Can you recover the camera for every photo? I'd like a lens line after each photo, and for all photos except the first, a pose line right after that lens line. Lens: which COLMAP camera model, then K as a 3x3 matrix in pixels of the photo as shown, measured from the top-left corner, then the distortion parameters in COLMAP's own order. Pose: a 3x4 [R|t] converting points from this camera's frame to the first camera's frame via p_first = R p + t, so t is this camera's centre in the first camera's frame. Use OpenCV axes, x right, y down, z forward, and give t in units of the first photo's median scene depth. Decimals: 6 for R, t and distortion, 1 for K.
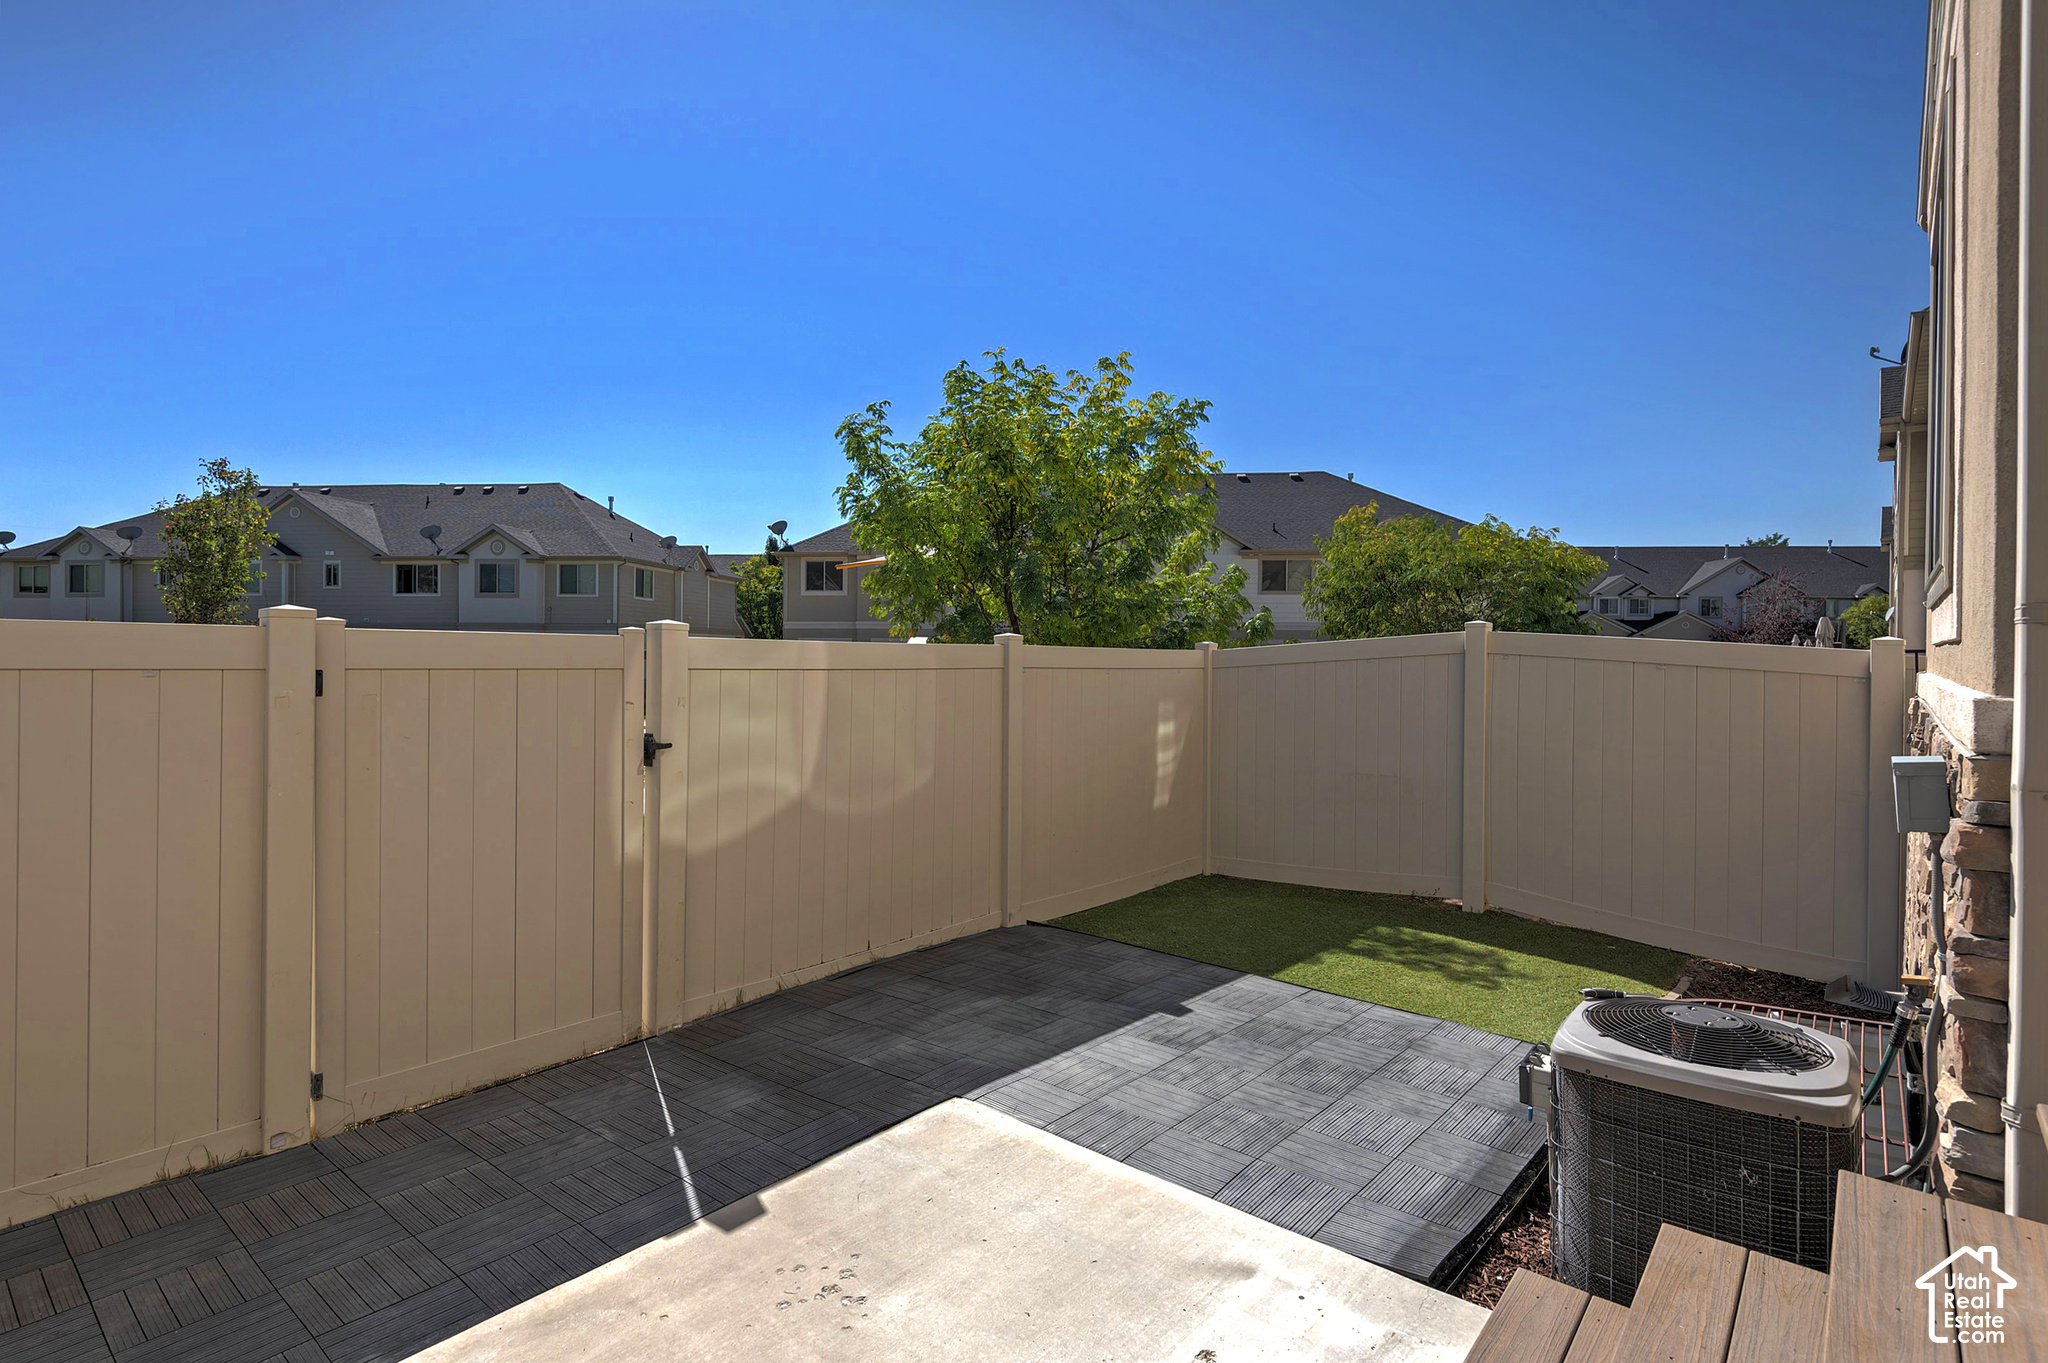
lens RADIAL K [[1025.6, 0, 1019.0], [0, 1025.6, 671.6], [0, 0, 1]] dist [-0.003597, -0.000794]
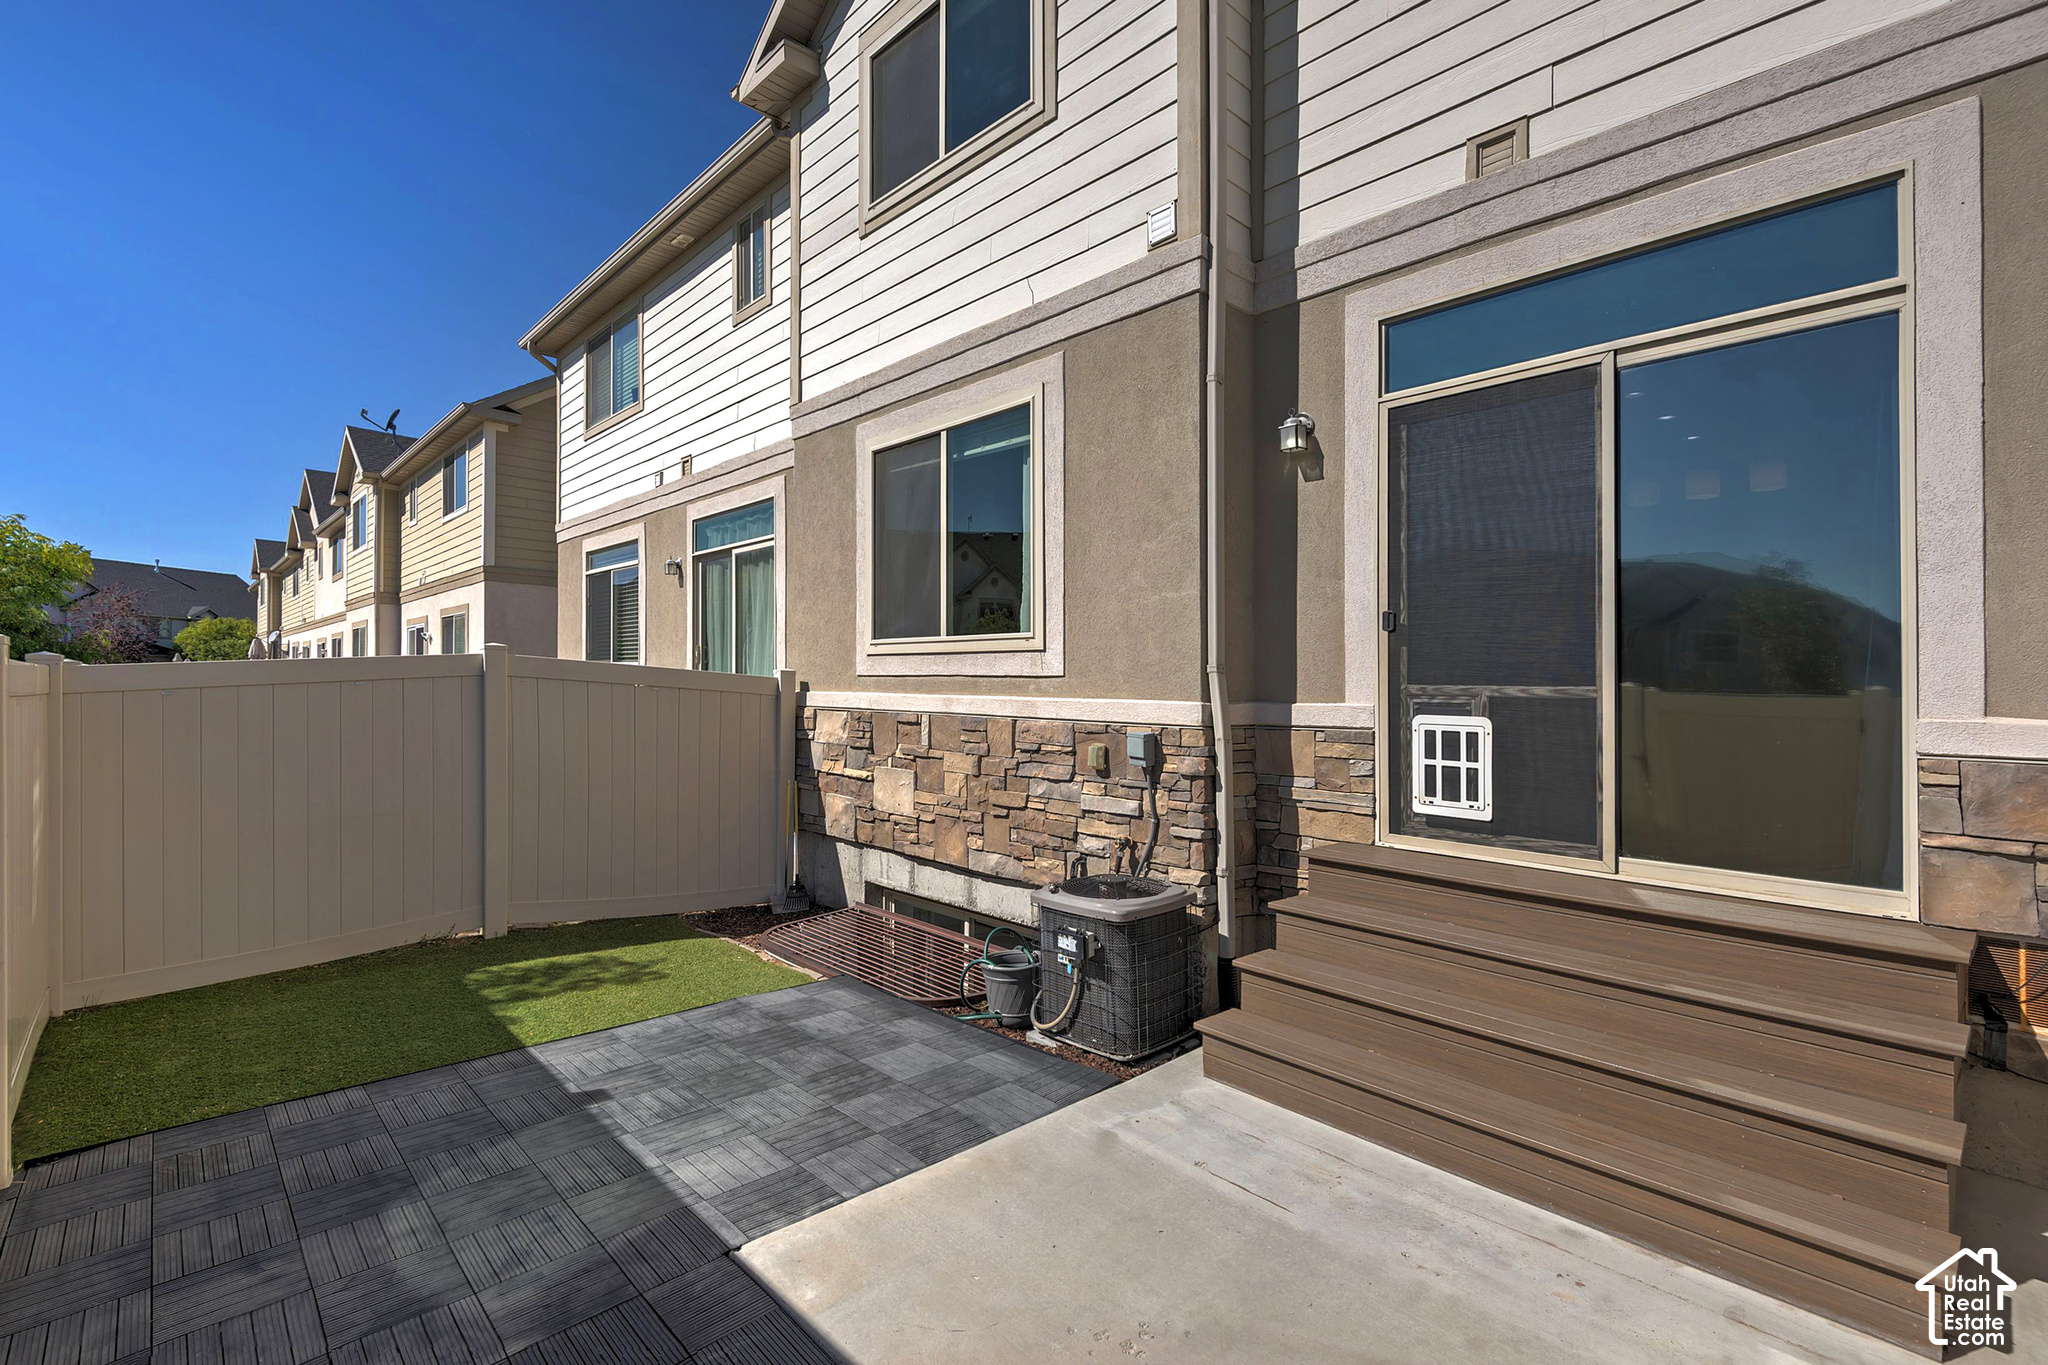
lens RADIAL K [[955.0, 0, 1021.7], [0, 955.0, 676.1], [0, 0, 1]] dist [0.012543, -0.004672]
pose [[0.106423, 0.001213, 0.994320, -0.540705], [0.011834, 0.999927, -0.002486, -0.013700], [-0.994251, 0.012031, 0.106401, 0.491934]]
